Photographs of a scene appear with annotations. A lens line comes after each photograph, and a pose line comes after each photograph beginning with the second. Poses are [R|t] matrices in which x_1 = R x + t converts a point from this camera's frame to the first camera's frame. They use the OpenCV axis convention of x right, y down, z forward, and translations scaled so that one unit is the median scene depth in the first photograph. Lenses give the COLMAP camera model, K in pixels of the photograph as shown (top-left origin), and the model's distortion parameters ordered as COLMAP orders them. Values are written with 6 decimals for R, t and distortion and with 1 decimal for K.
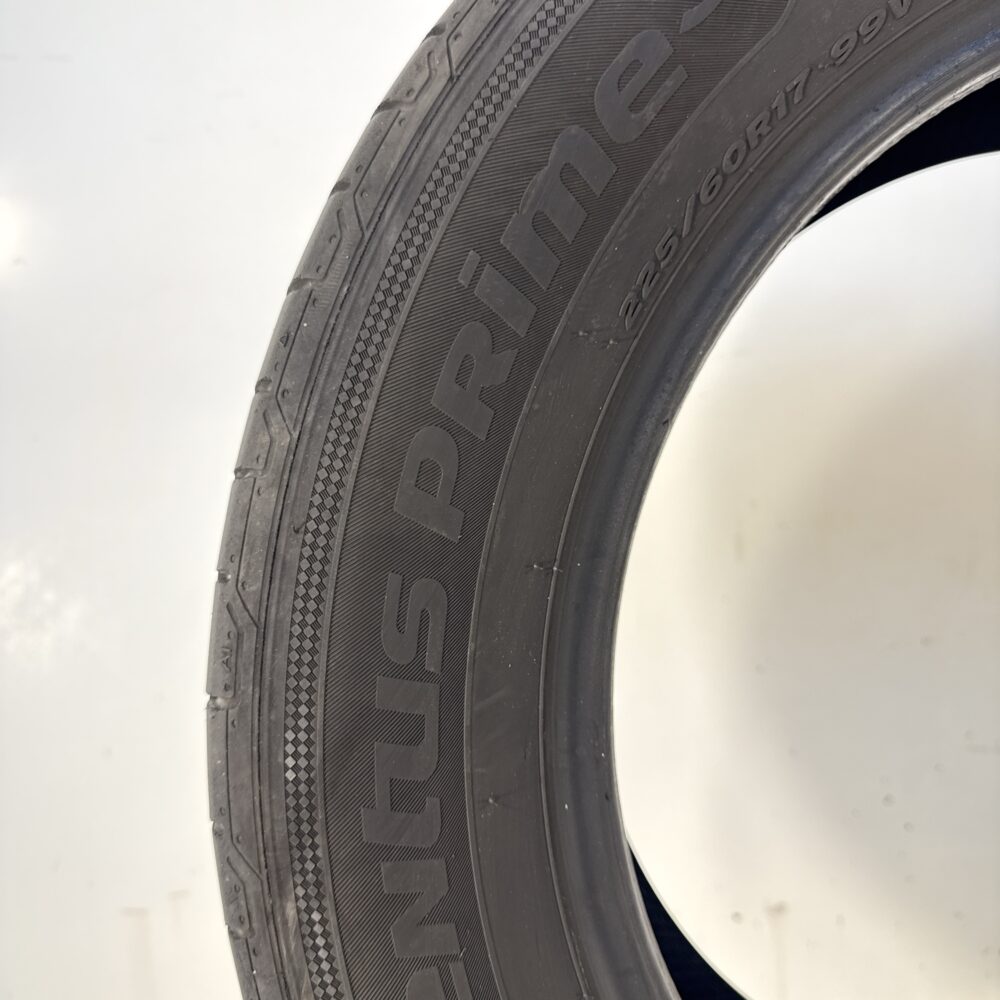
lens RADIAL K [[907.0, 0, 501.4], [0, 907.0, 476.9], [0, 0, 1]] dist [0.075438, -0.192701]
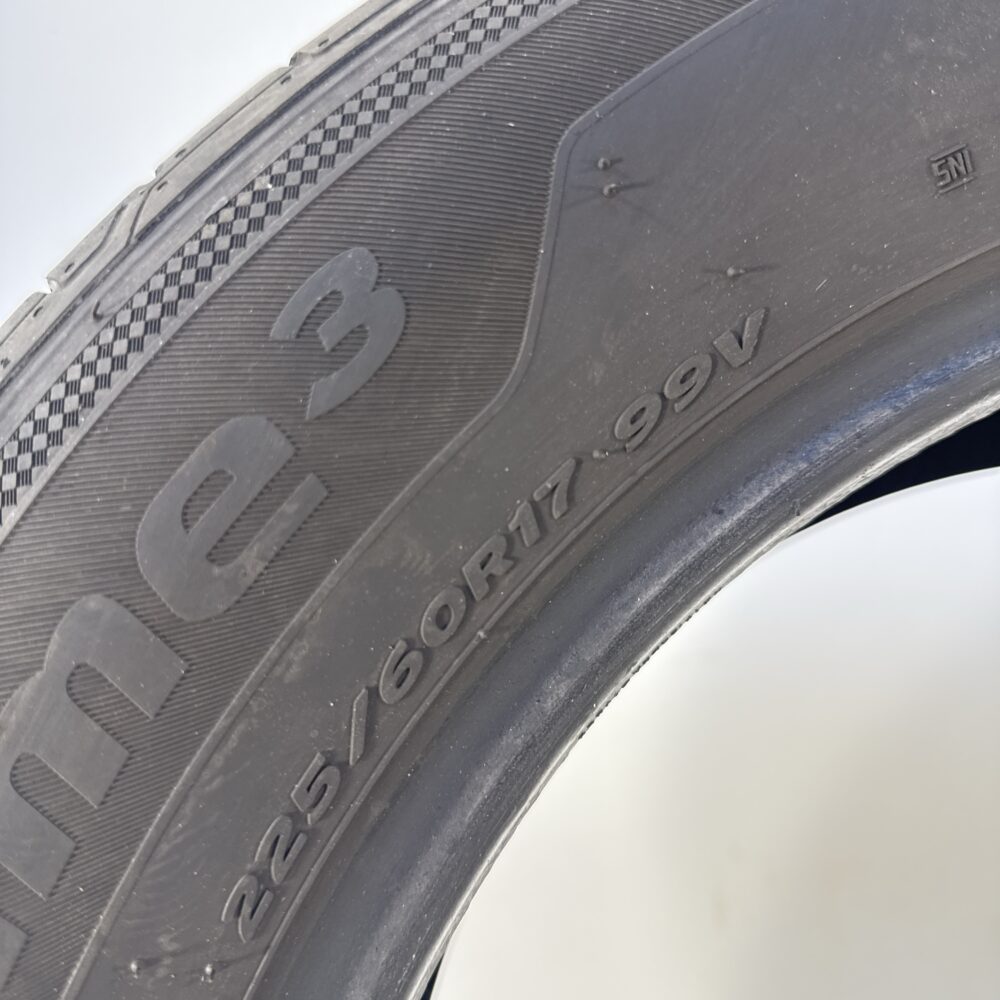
lens RADIAL K [[923.8, 0, 499.2], [0, 923.8, 480.0], [0, 0, 1]] dist [0.092959, -0.314464]
pose [[0.999503, -0.005116, -0.031102, 0.307713], [-0.001316, 0.979110, -0.203327, -0.319560], [0.031492, 0.203267, 0.978617, 0.444024]]
